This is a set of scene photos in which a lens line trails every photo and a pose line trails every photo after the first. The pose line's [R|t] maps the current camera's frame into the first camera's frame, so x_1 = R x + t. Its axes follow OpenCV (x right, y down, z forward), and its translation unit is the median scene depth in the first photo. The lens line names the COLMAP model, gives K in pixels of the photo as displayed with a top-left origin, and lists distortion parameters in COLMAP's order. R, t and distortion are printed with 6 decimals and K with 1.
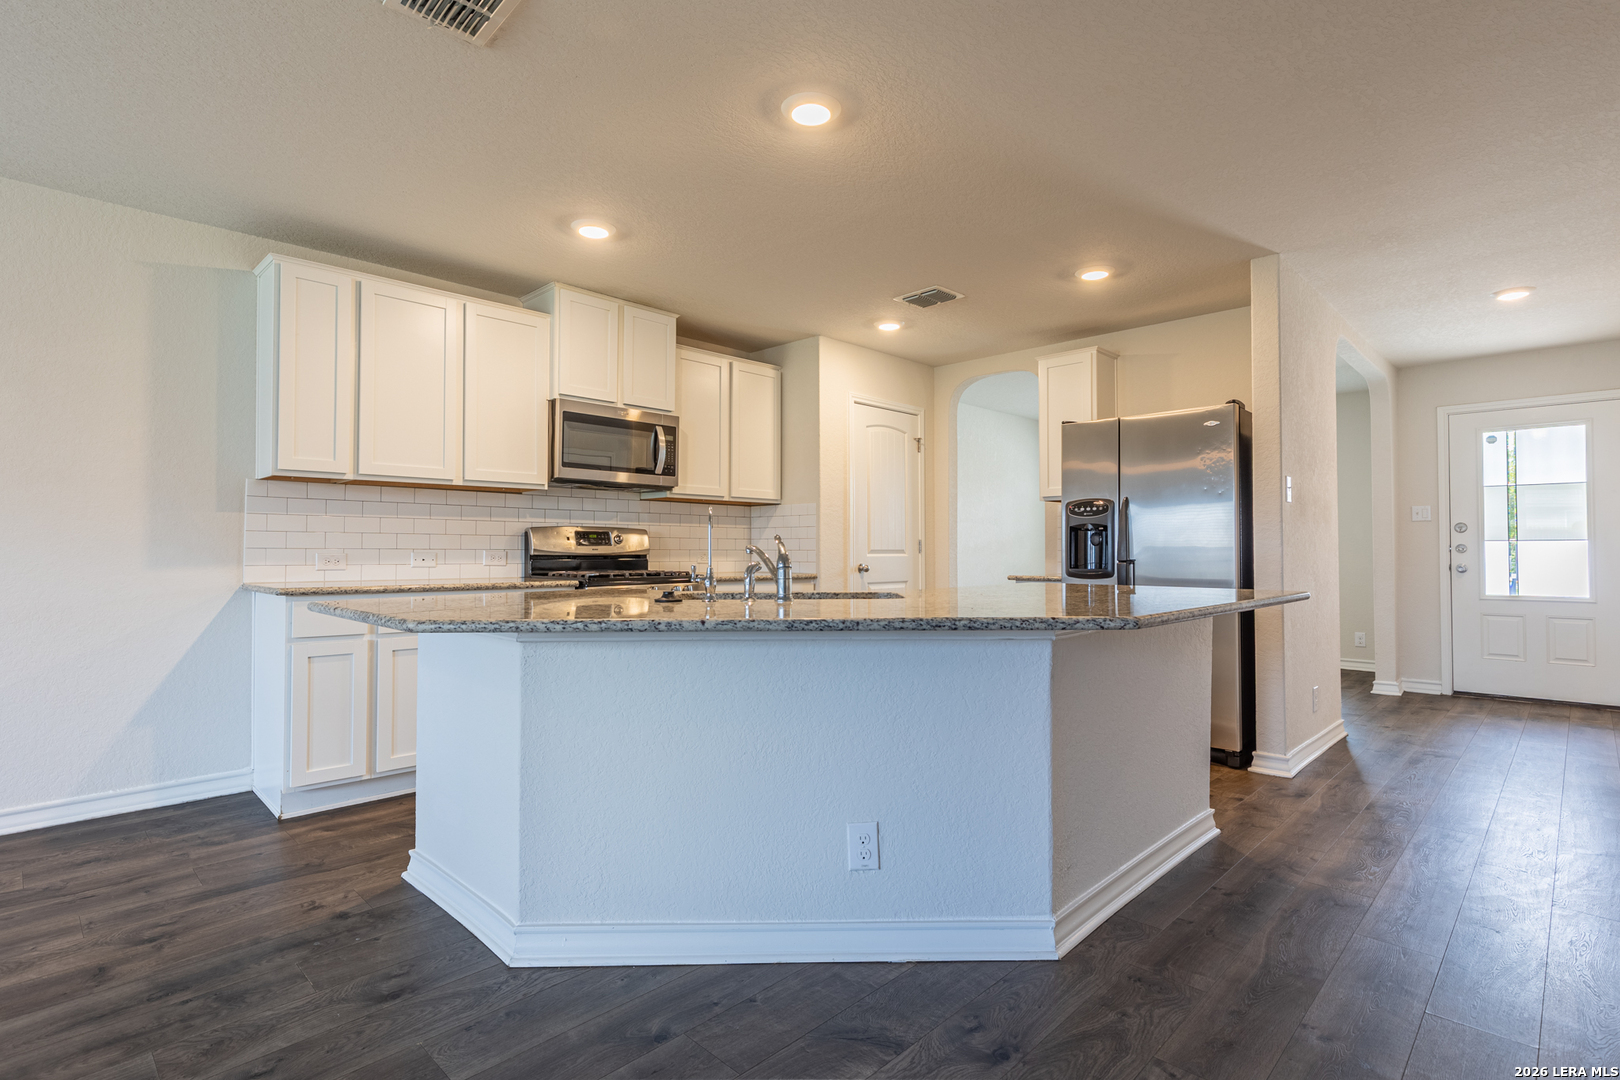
lens RADIAL K [[792.1, 0, 832.0], [0, 792.1, 538.0], [0, 0, 1]] dist [0.000468, -0.000759]
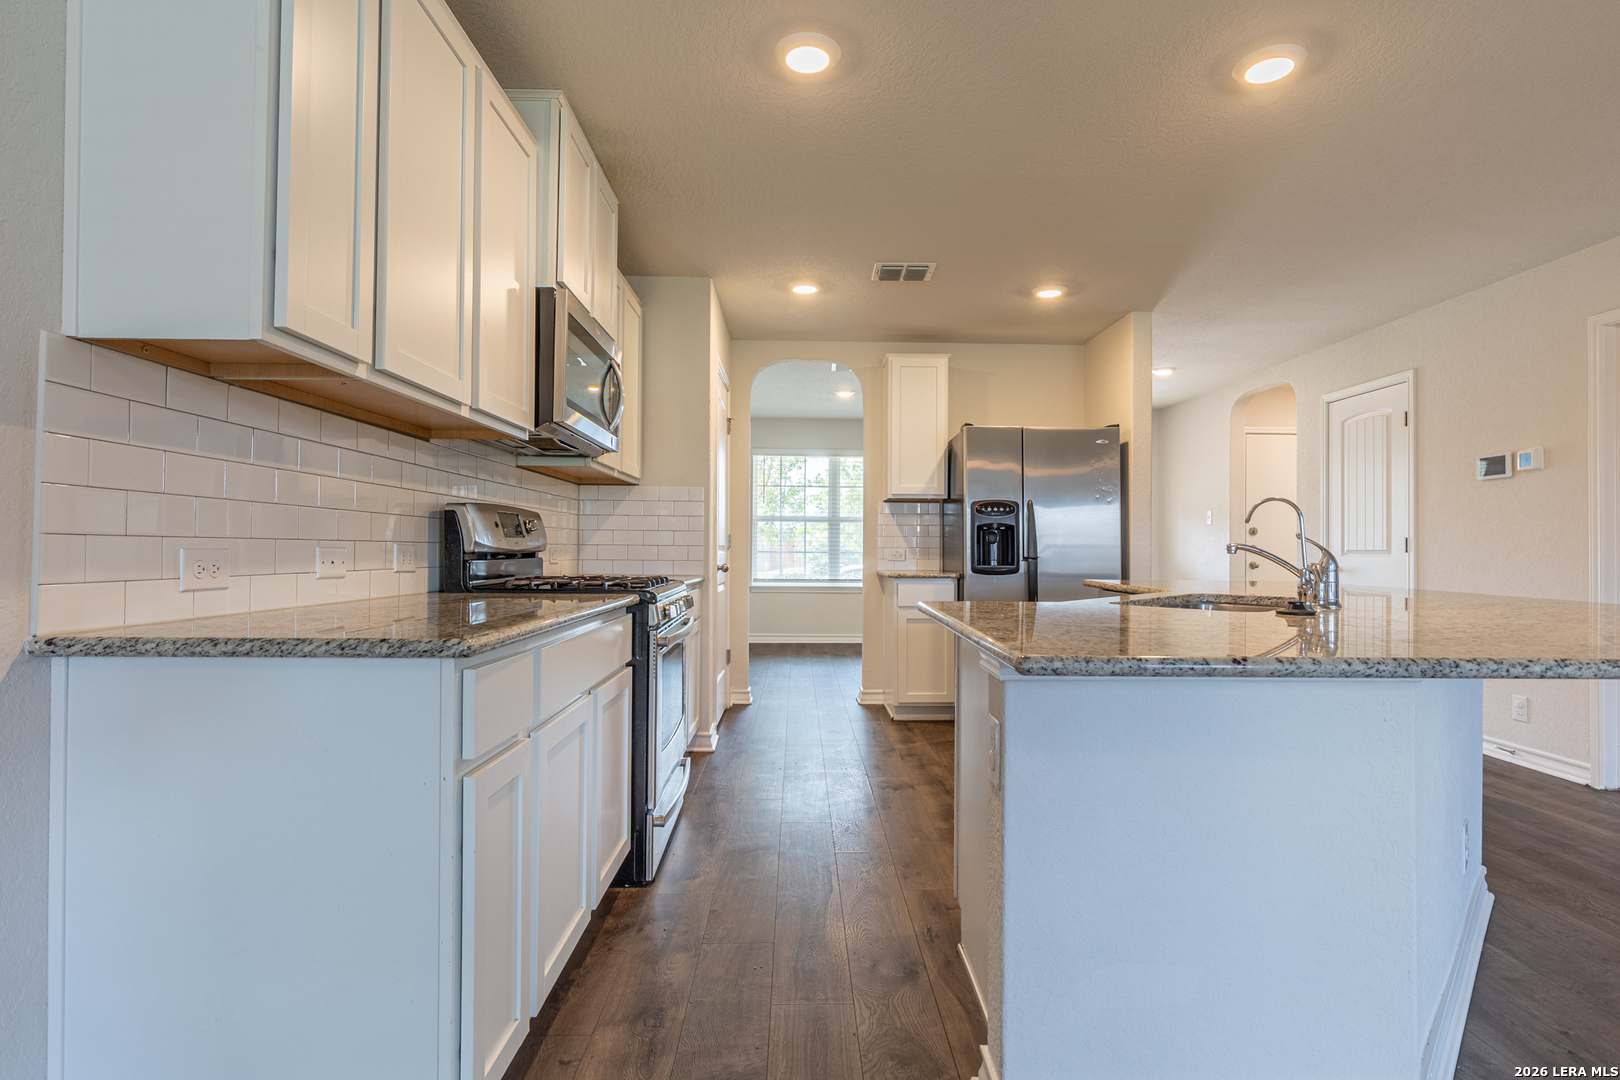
lens RADIAL K [[792.1, 0, 847.7], [0, 792.1, 542.0], [0, 0, 1]] dist [0.000468, -0.000759]
pose [[0.705445, 0.009826, 0.708697, -0.586803], [-0.018628, 0.999816, 0.004679, 0.006591], [-0.708520, -0.016503, 0.705498, 0.407503]]
